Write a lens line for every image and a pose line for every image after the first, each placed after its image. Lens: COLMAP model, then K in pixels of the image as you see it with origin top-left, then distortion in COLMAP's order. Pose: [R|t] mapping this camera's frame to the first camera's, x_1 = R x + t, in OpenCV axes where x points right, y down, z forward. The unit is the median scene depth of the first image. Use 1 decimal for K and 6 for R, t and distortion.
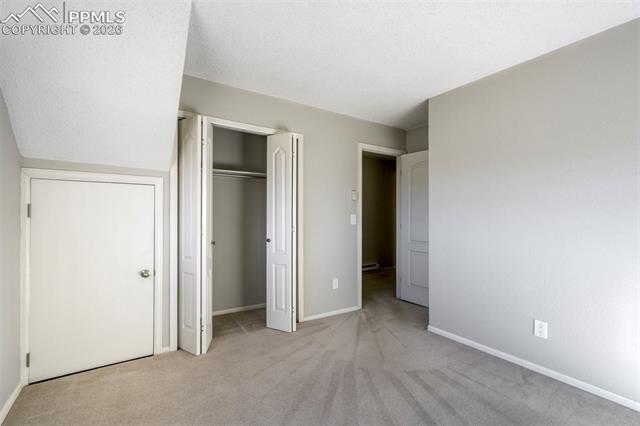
lens RADIAL K [[293.5, 0, 318.9], [0, 293.5, 216.7], [0, 0, 1]] dist [0.033198, 0.000278]
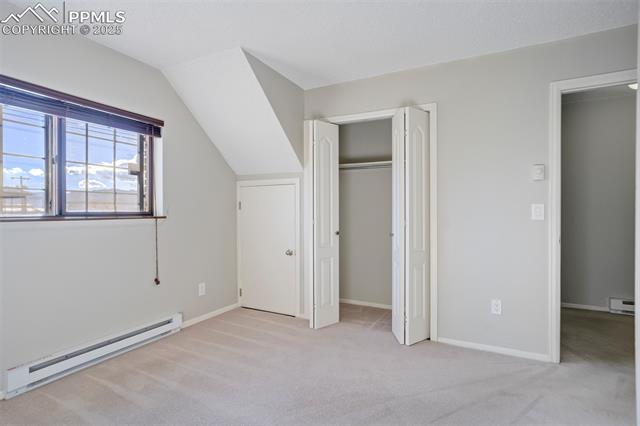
lens RADIAL K [[319.9, 0, 320.0], [0, 319.9, 213.0], [0, 0, 1]] dist [-0.004862, -0.000409]
pose [[0.501496, 0.004038, -0.865150, 0.579103], [0.002756, 0.999977, 0.006265, 0.007469], [0.865155, -0.005526, 0.501473, 0.340584]]
